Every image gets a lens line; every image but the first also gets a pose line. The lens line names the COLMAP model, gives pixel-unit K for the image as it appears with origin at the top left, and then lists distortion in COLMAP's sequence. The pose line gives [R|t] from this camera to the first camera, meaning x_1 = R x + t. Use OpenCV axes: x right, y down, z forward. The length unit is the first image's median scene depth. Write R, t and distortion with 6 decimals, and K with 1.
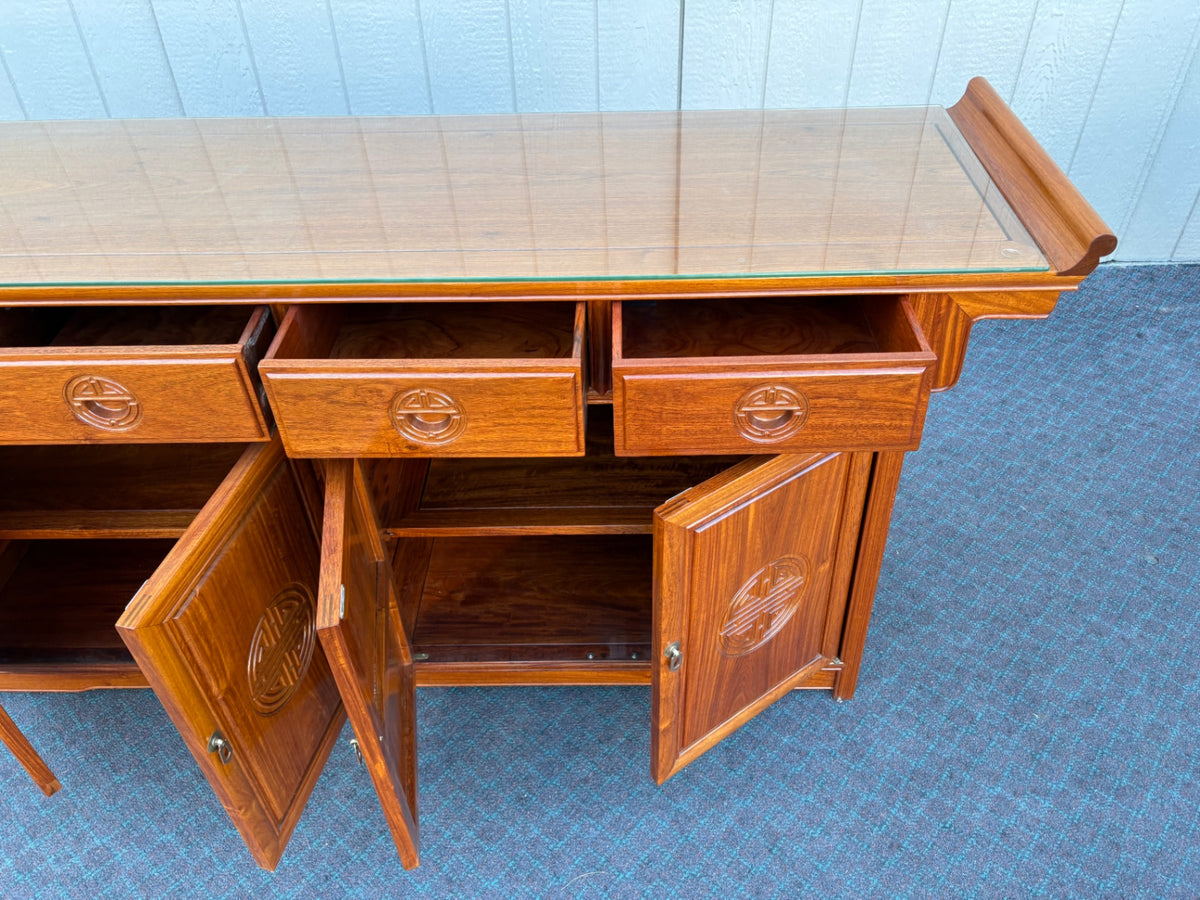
lens RADIAL K [[913.7, 0, 607.6], [0, 913.7, 453.9], [0, 0, 1]] dist [0.061802, -0.076274]
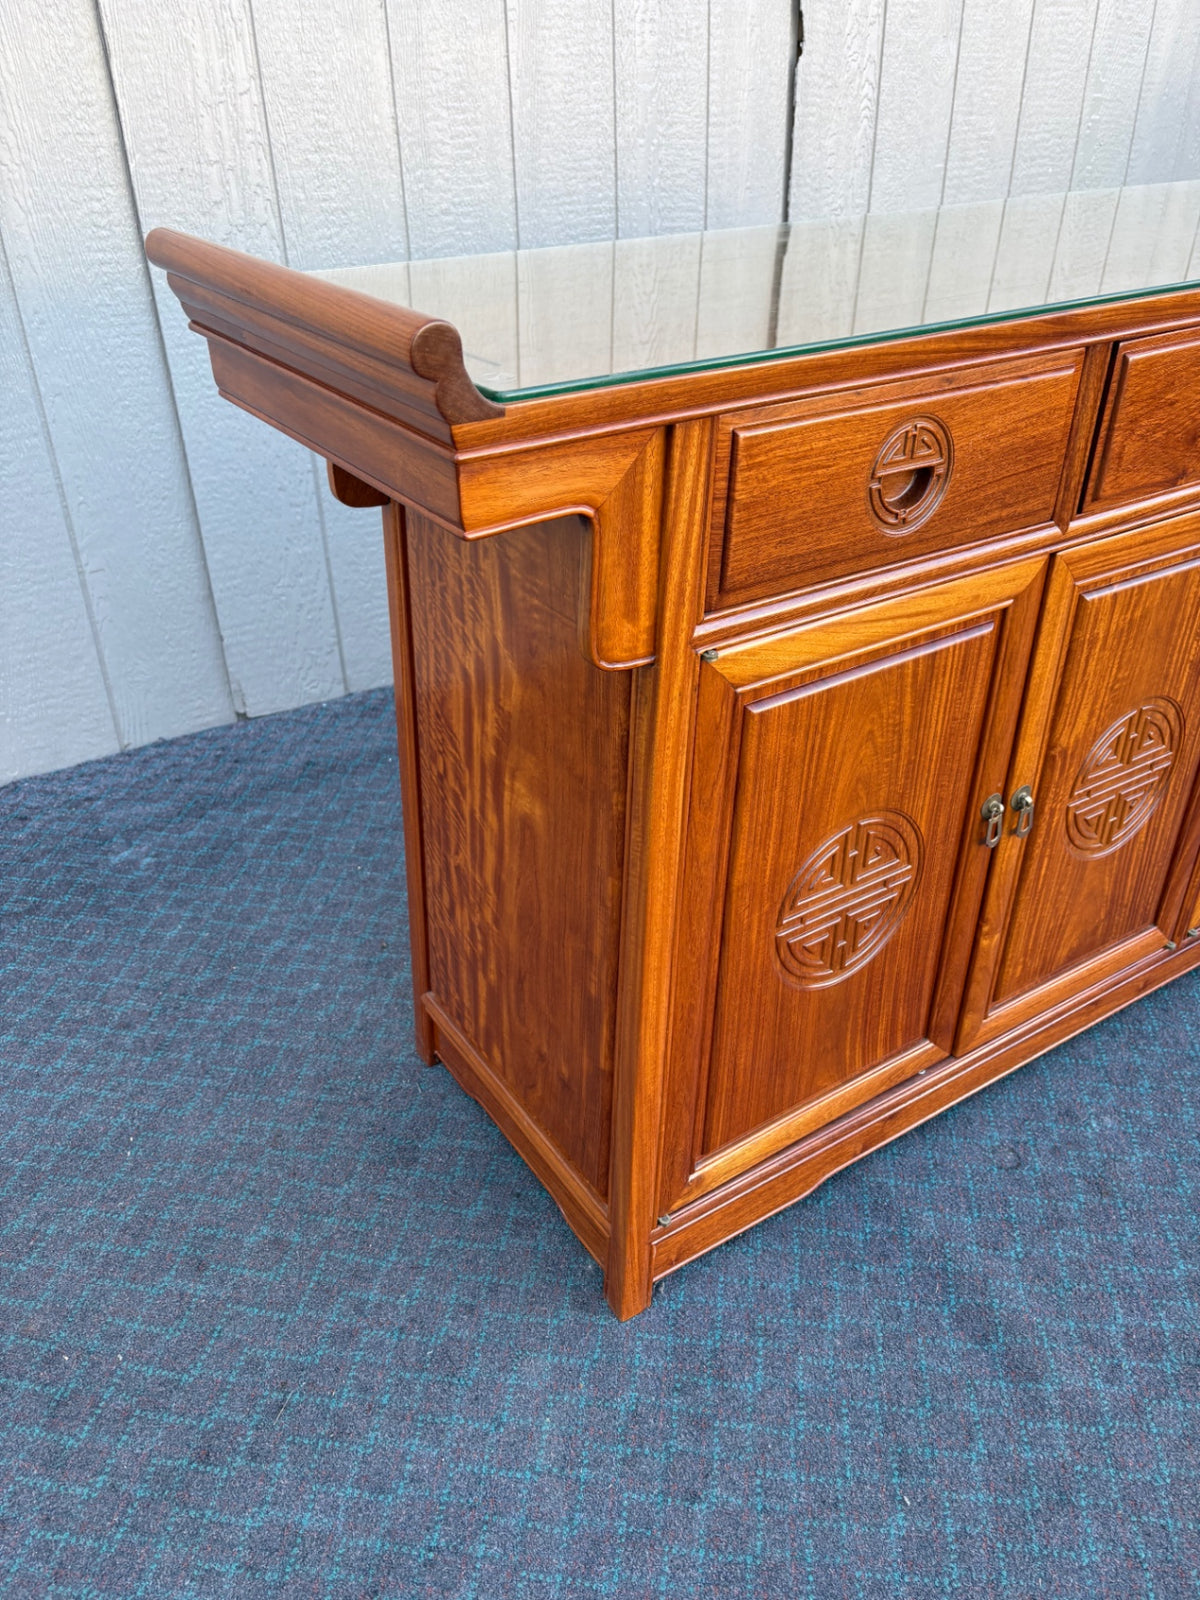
lens RADIAL K [[1213.2, 0, 592.4], [0, 1213.2, 815.4], [0, 0, 1]] dist [0.061790, -0.077963]
pose [[0.835405, -0.285064, 0.469933, -1.032733], [0.366673, 0.925973, -0.090137, 0.059852], [-0.409450, 0.247613, 0.878088, 0.341350]]
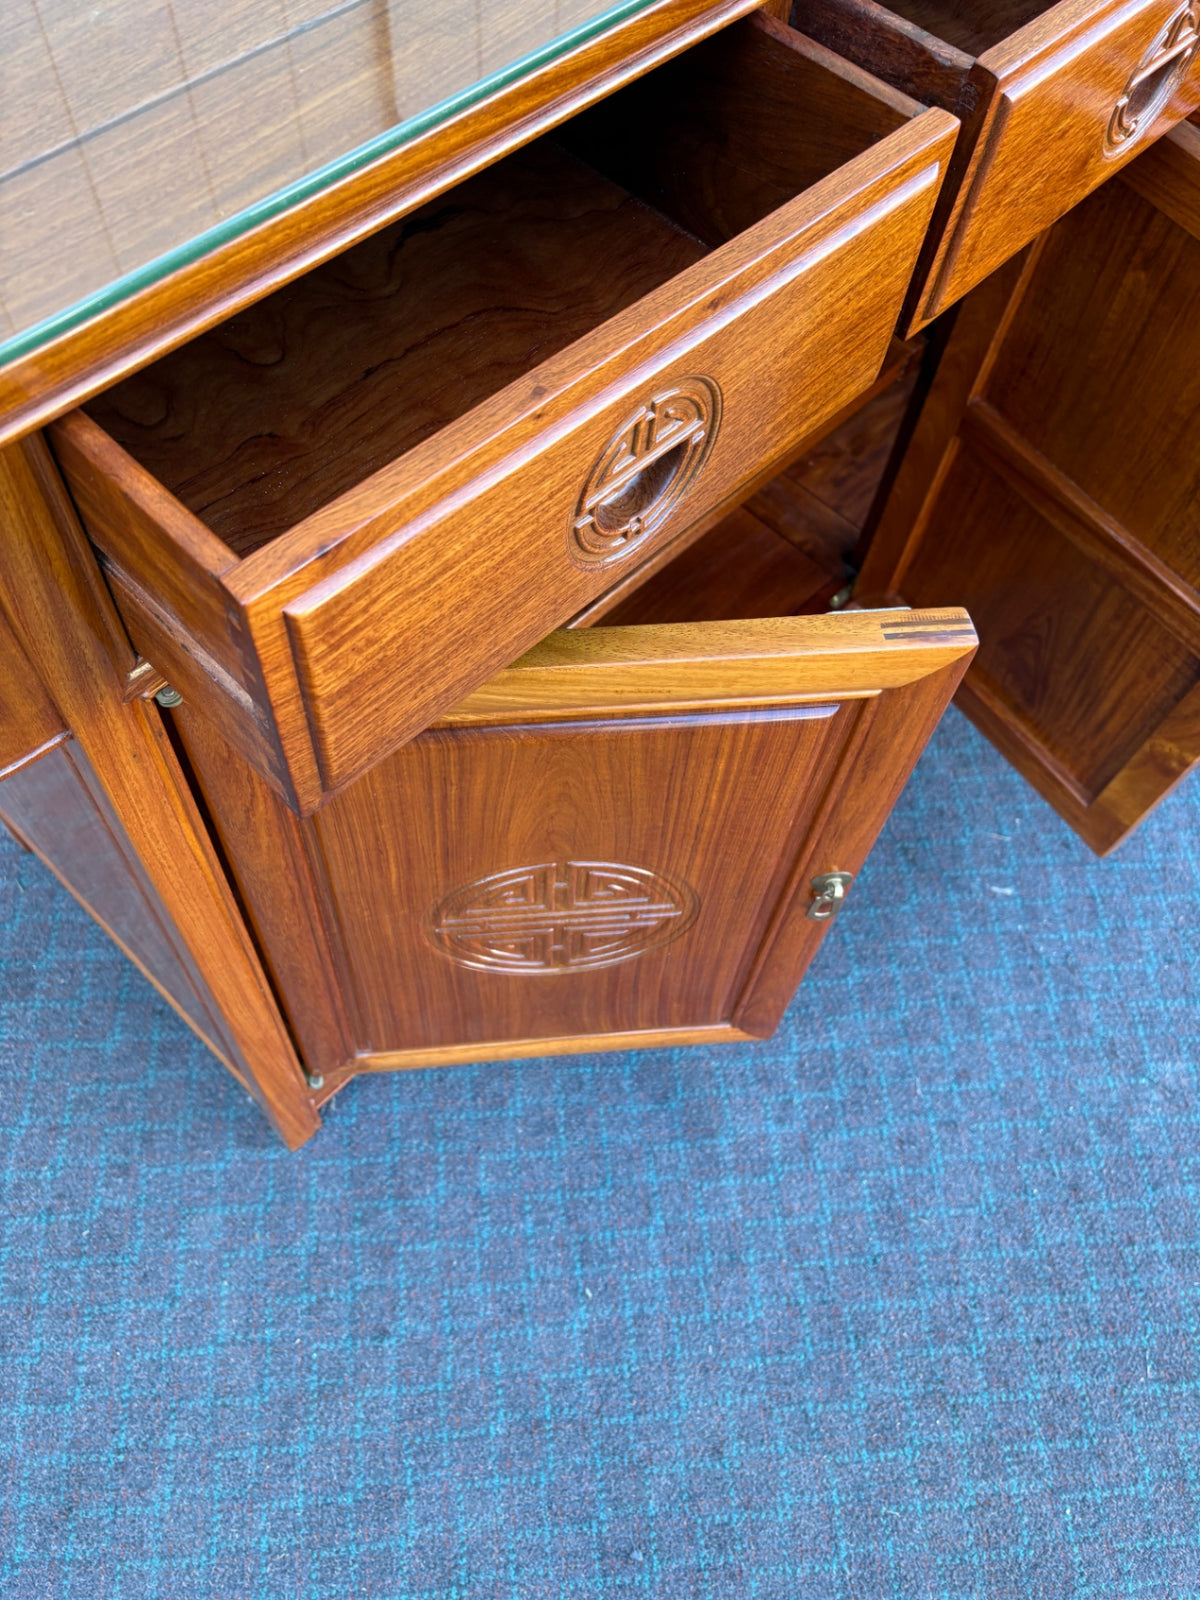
lens RADIAL K [[1218.1, 0, 591.1], [0, 1218.1, 810.0], [0, 0, 1]] dist [0.053682, -0.061242]
pose [[0.693718, -0.615248, 0.374466, -0.779850], [0.440647, 0.773803, 0.455037, -0.110163], [-0.569724, -0.150660, 0.807909, 0.430810]]
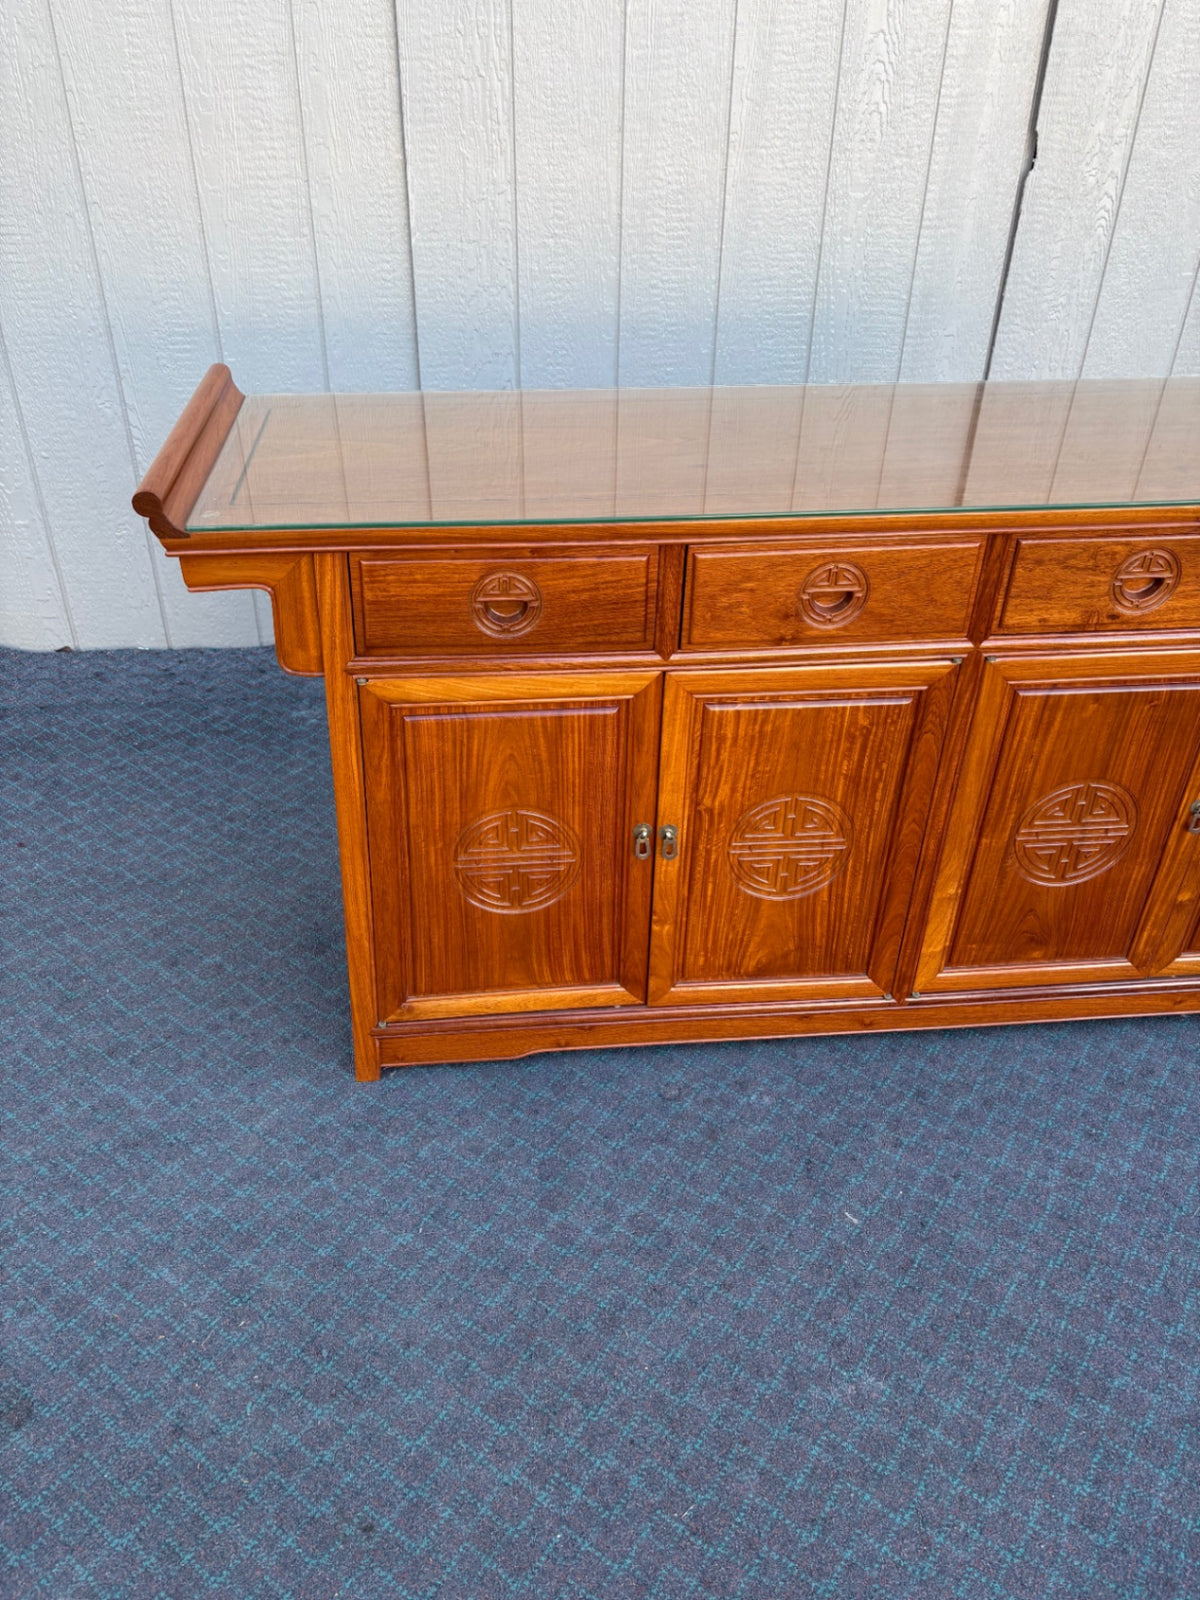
lens RADIAL K [[1215.5, 0, 597.3], [0, 1215.5, 801.7], [0, 0, 1]] dist [0.054357, -0.063465]
pose [[0.994374, -0.034225, 0.100248, -0.636259], [0.046611, 0.991194, -0.123943, 0.176216], [-0.095123, 0.127918, 0.987213, -0.133611]]
